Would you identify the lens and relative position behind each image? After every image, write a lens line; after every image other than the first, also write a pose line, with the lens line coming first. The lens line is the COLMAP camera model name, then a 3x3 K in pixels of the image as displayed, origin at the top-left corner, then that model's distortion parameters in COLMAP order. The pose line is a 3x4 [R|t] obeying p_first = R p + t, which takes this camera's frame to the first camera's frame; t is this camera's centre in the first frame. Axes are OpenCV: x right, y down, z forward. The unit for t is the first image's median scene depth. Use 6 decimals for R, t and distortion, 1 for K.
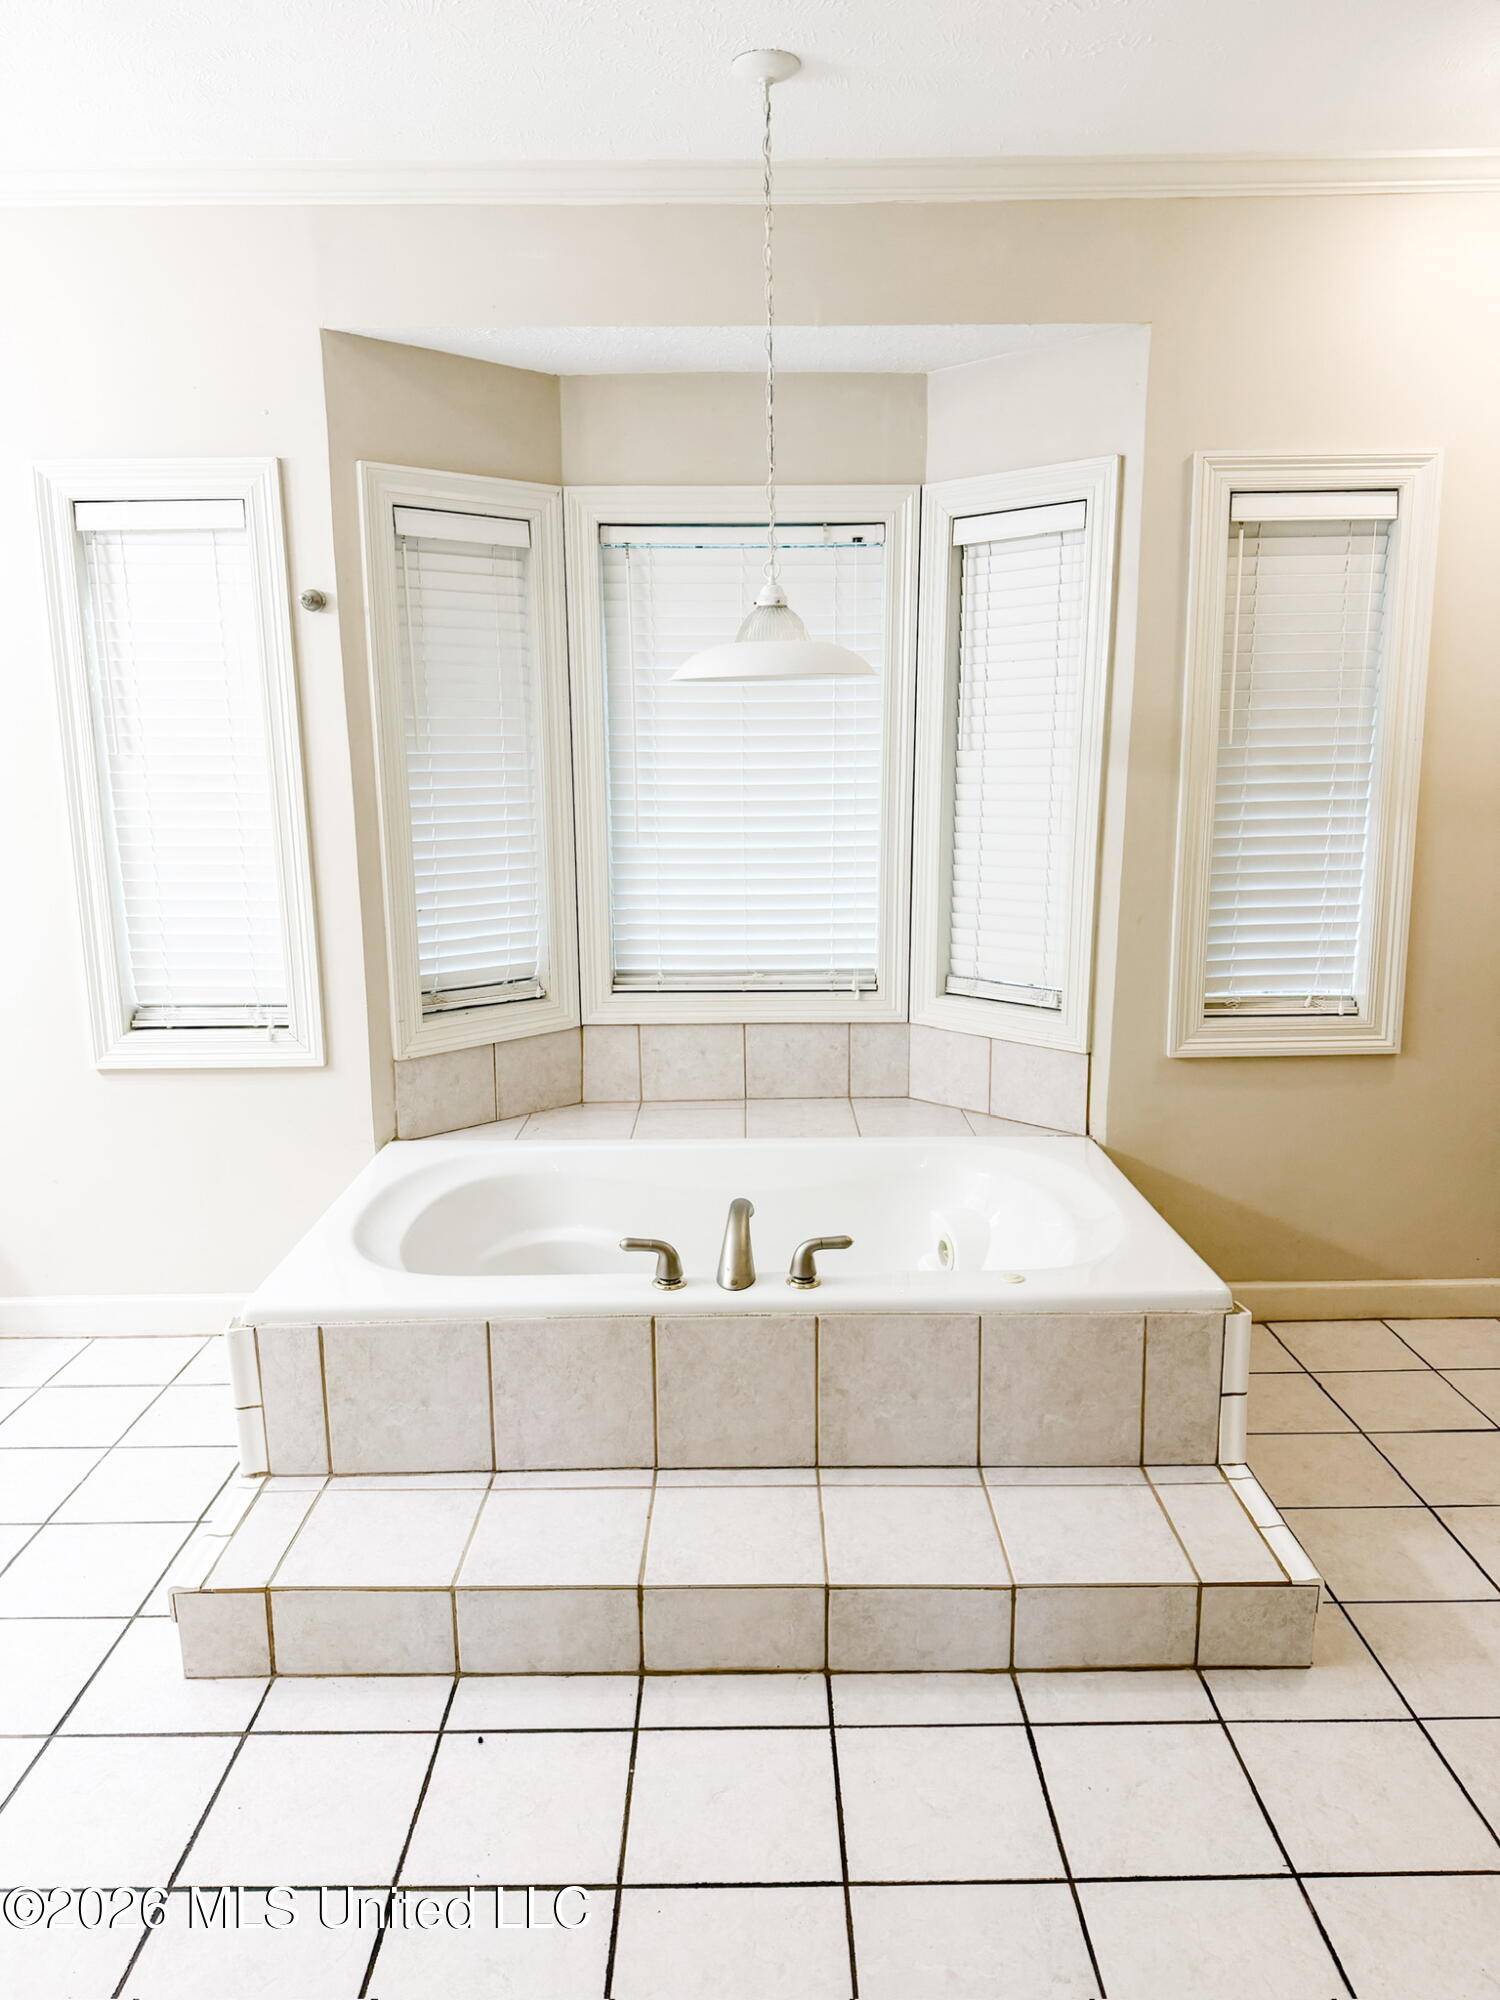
lens RADIAL K [[1396.4, 0, 752.7], [0, 1396.4, 1013.0], [0, 0, 1]] dist [0.028726, -0.044556]
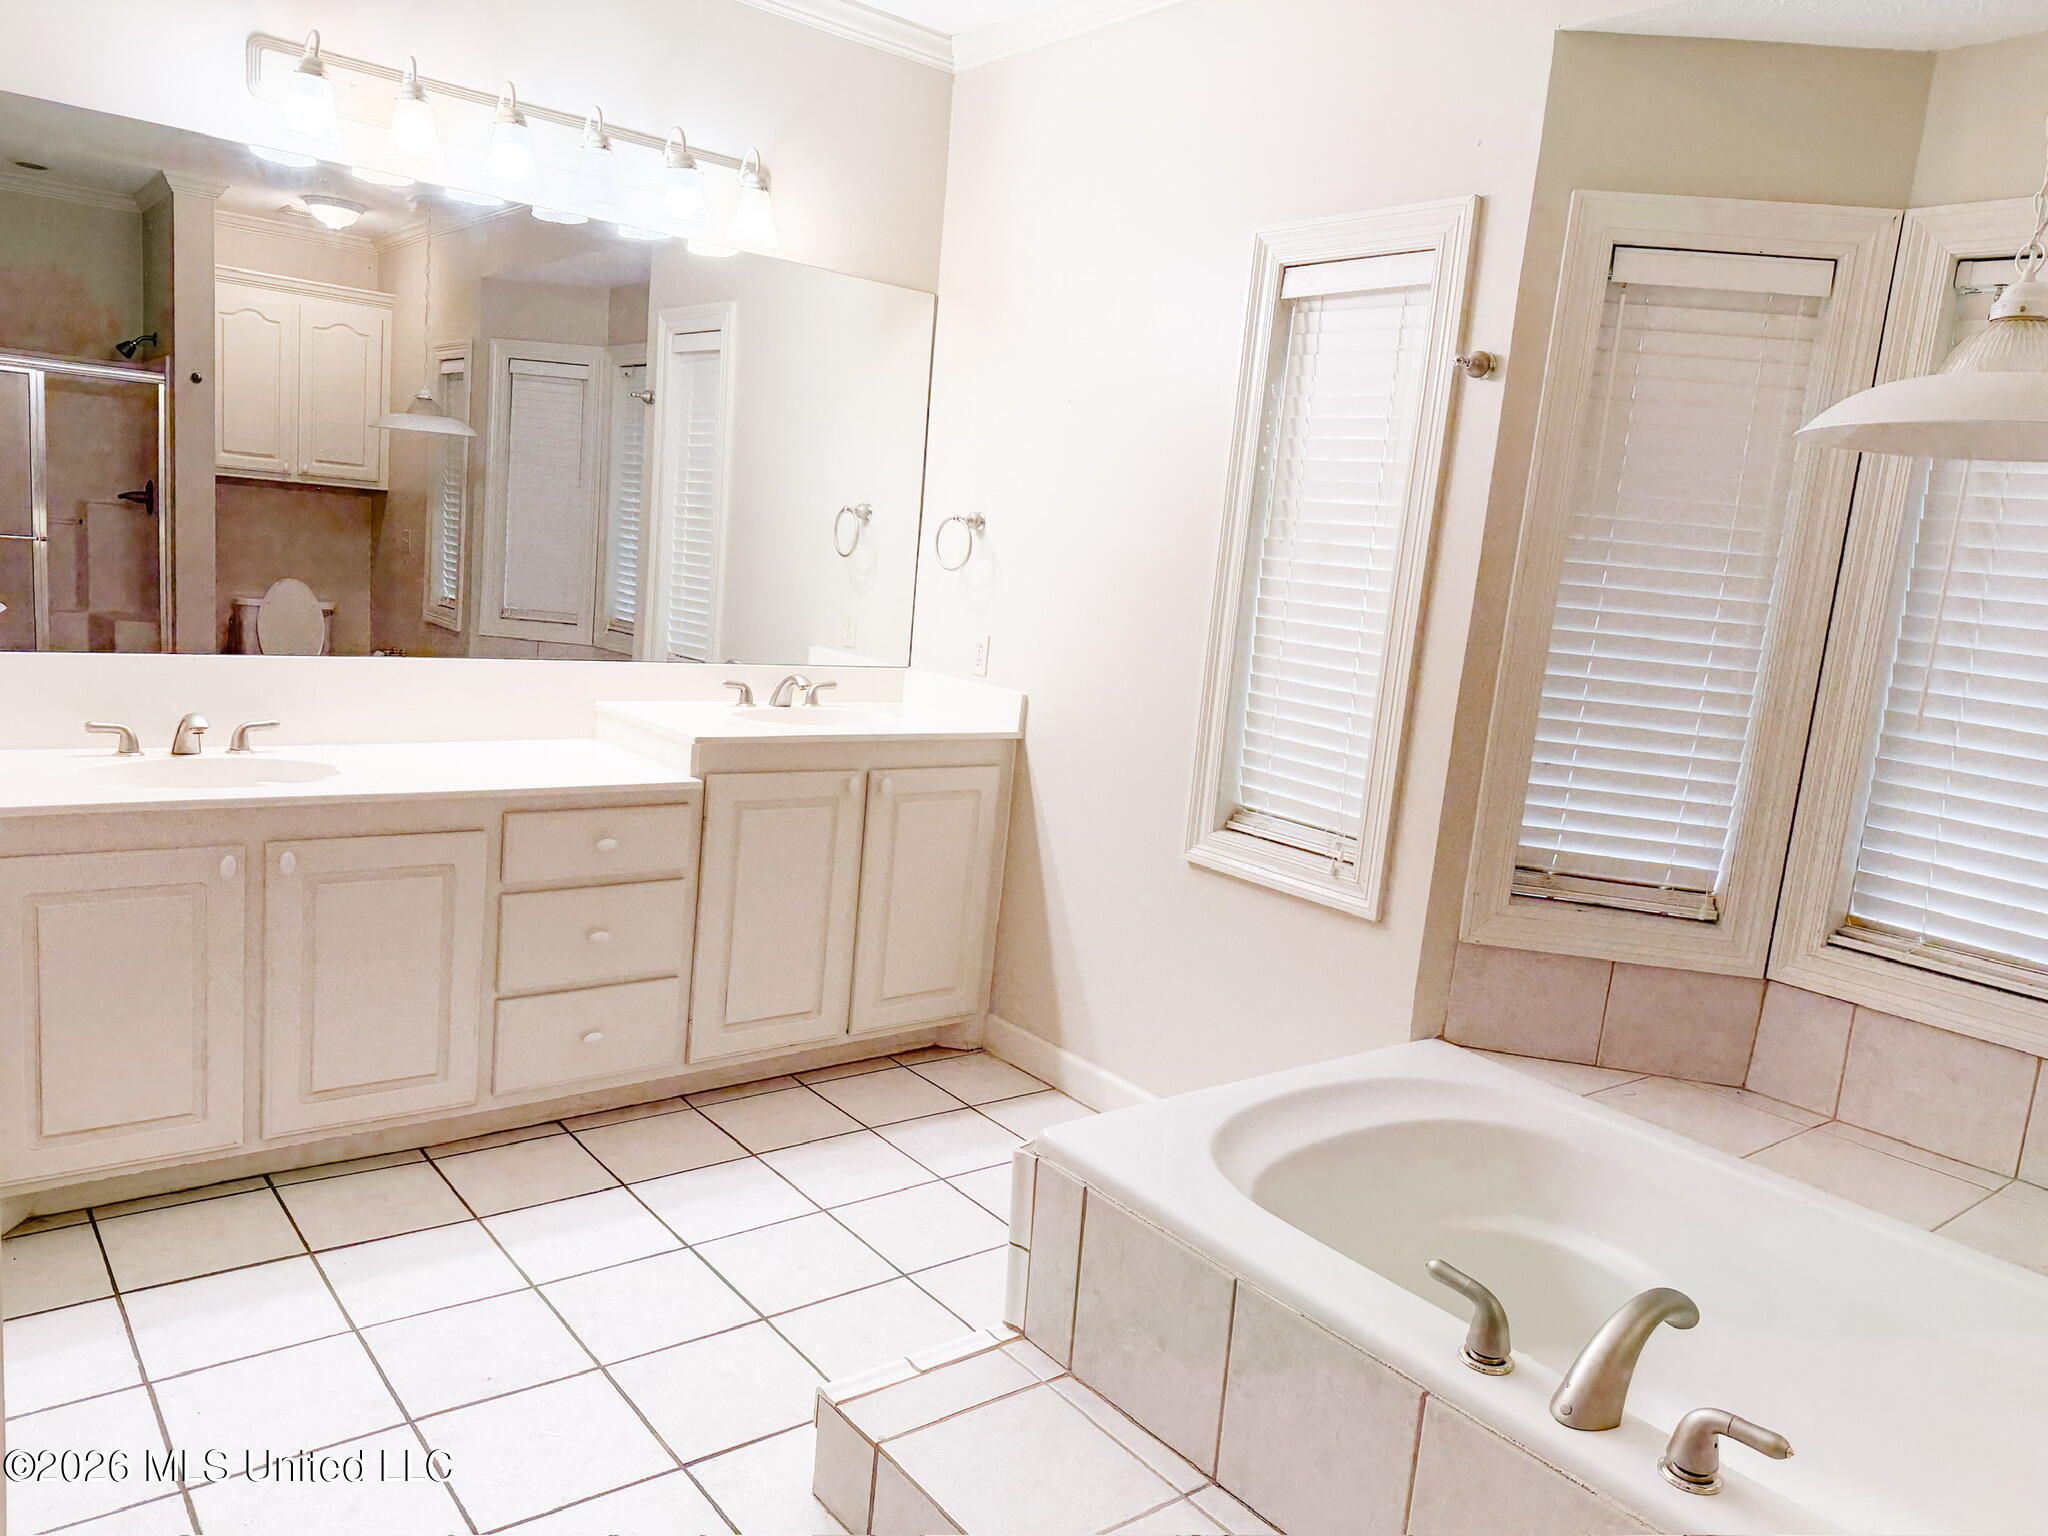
lens RADIAL K [[1429.9, 0, 1015.4], [0, 1429.9, 761.1], [0, 0, 1]] dist [0.028726, -0.044556]
pose [[0.616573, 0.187218, -0.764714, 0.197838], [-0.254020, 0.966674, 0.031851, -0.027076], [0.745192, 0.174614, 0.643583, 0.290225]]
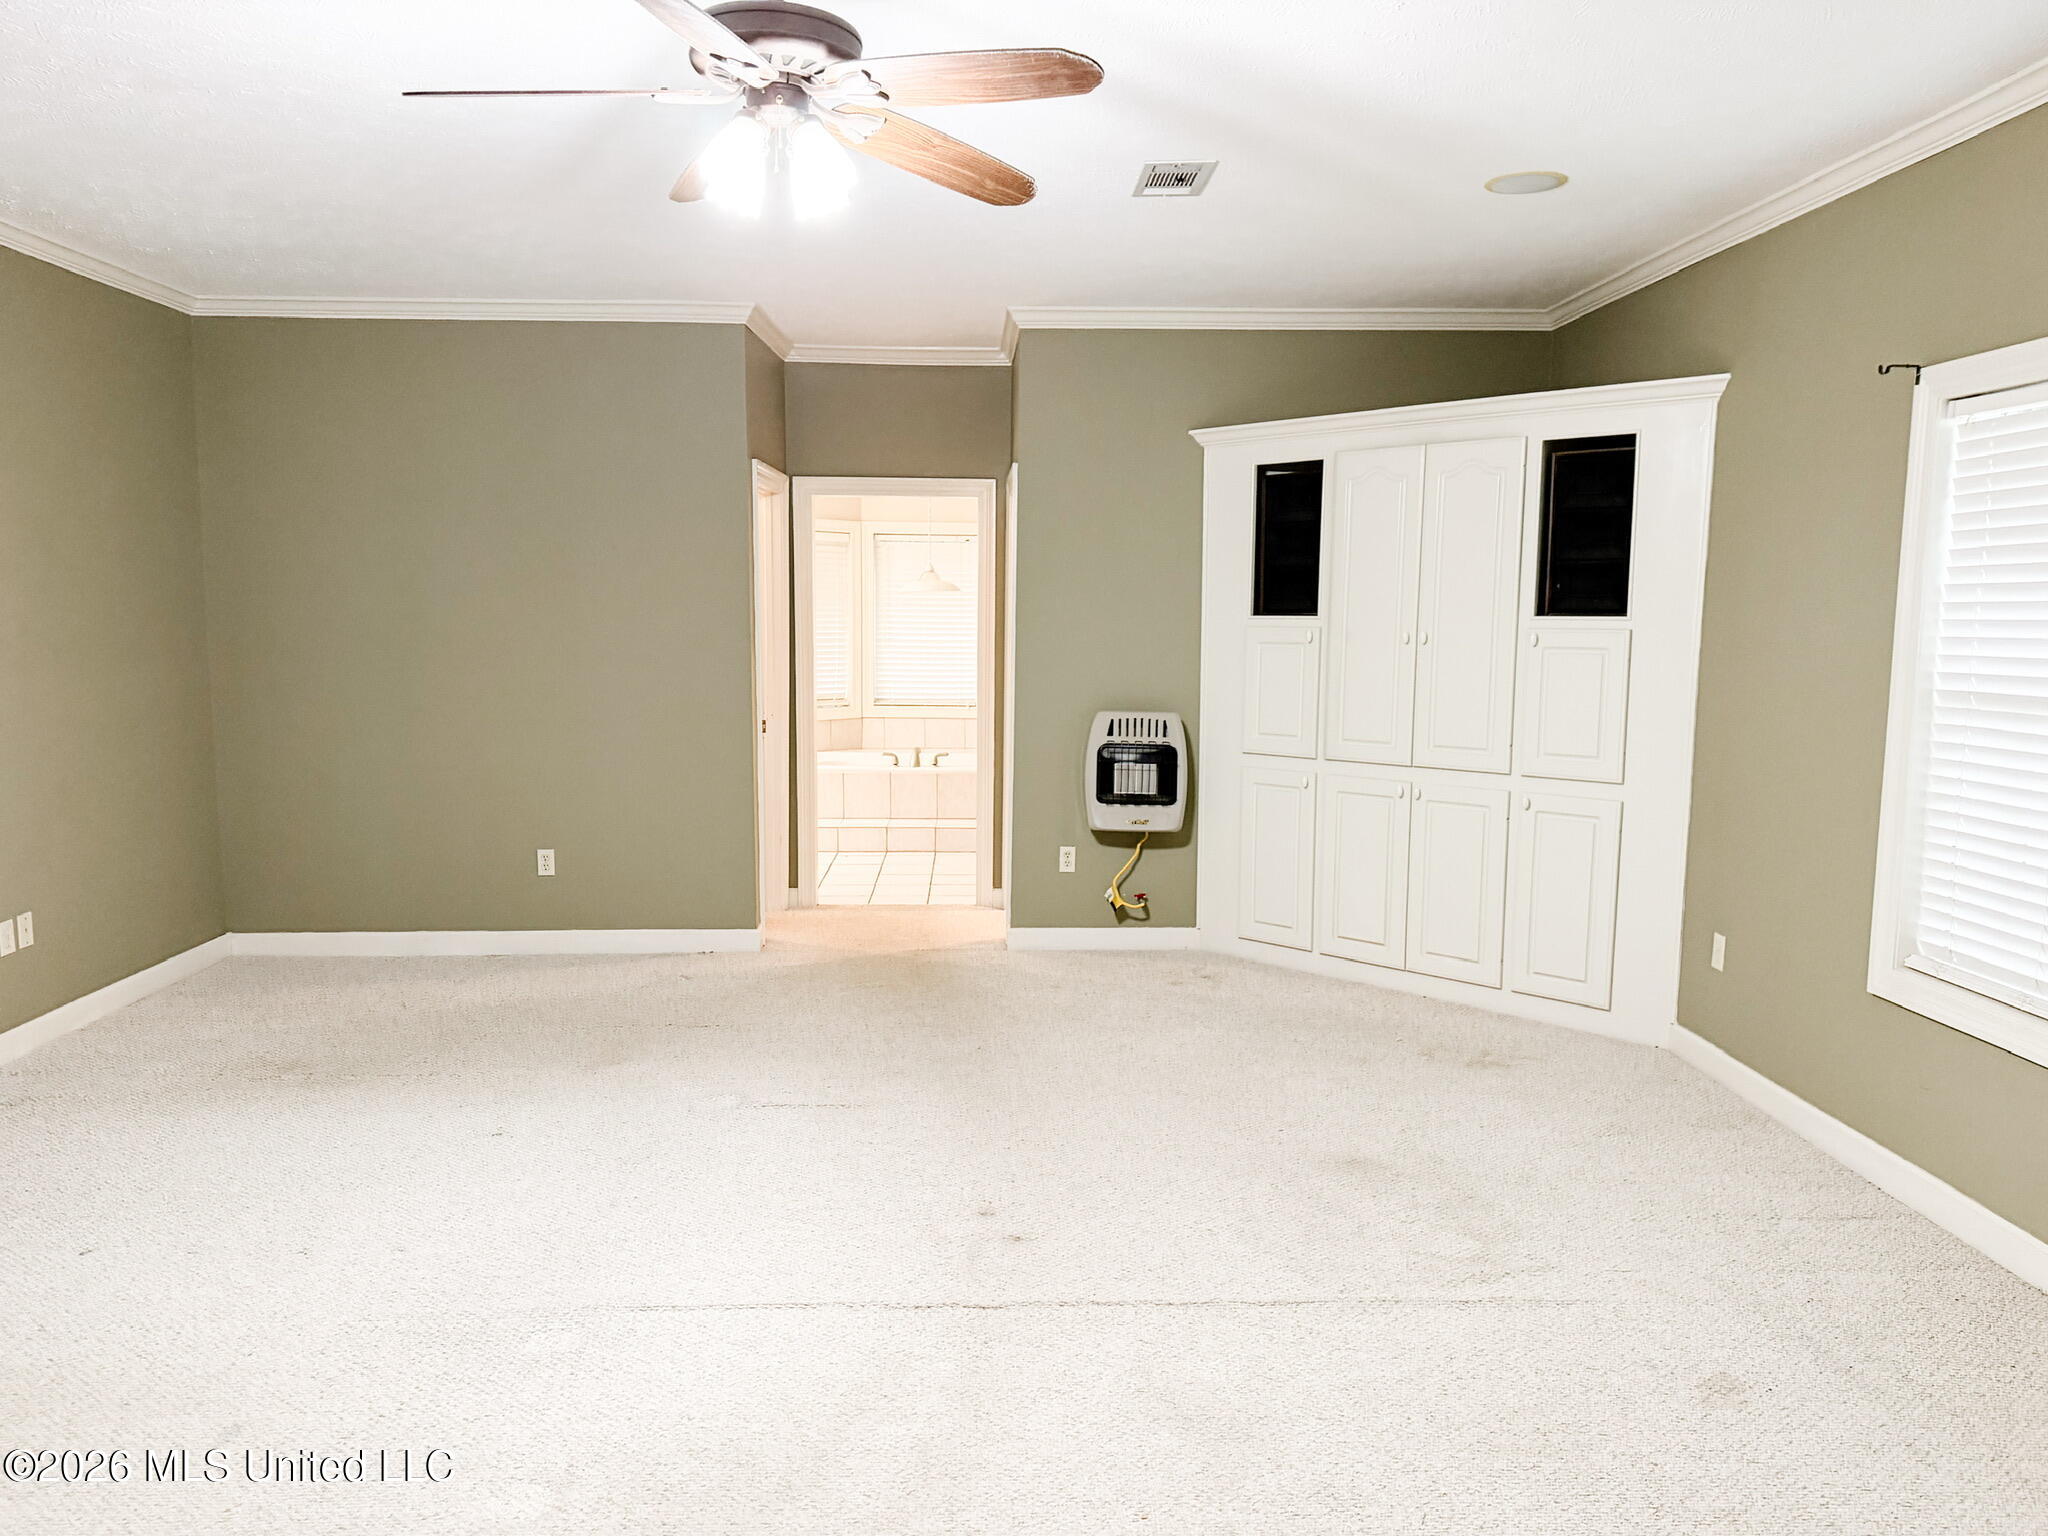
lens RADIAL K [[1429.9, 0, 1017.9], [0, 1429.9, 769.5], [0, 0, 1]] dist [0.028726, -0.044556]
pose [[0.999502, 0.012564, 0.028943, 0.107756], [-0.009971, 0.996064, -0.088072, 0.394141], [-0.029936, 0.087740, 0.995694, -1.946016]]
